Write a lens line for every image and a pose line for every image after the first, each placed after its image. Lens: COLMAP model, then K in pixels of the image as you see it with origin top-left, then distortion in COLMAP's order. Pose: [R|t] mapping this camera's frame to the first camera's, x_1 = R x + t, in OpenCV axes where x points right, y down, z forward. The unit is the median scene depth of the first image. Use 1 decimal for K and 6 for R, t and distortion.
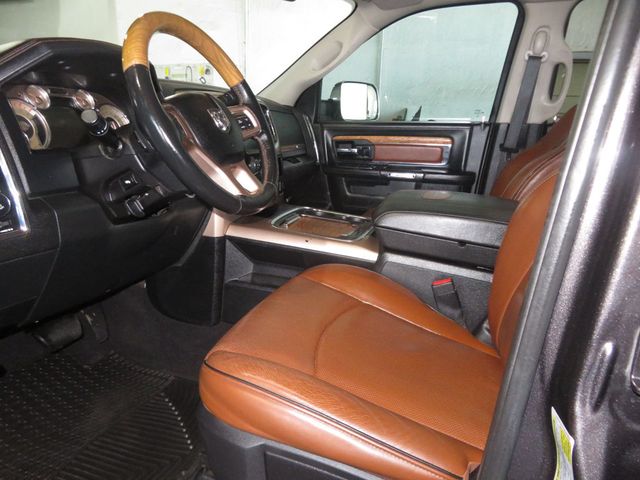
lens RADIAL K [[458.1, 0, 320.8], [0, 458.1, 240.0], [0, 0, 1]] dist [0.008809, 0.005042]
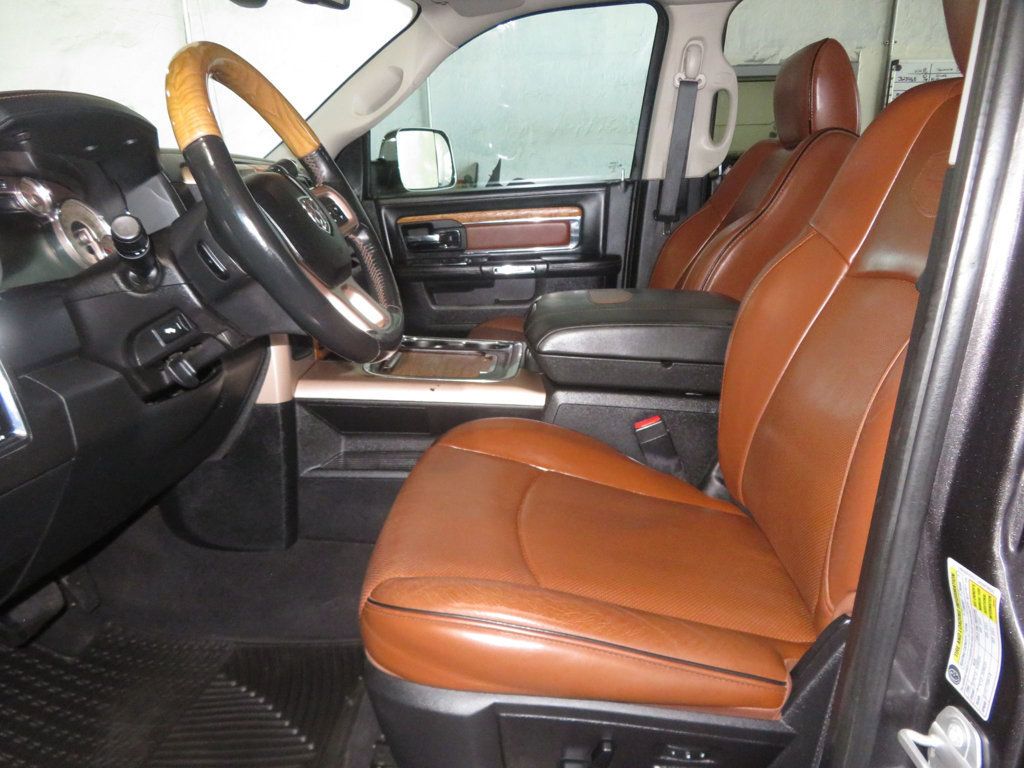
lens RADIAL K [[732.9, 0, 512.5], [0, 732.9, 381.5], [0, 0, 1]] dist [0.008809, 0.005042]
pose [[0.964446, -0.130442, 0.229847, -0.147513], [0.127944, 0.991446, 0.025804, -0.019508], [-0.231247, 0.004521, 0.972885, -0.017653]]
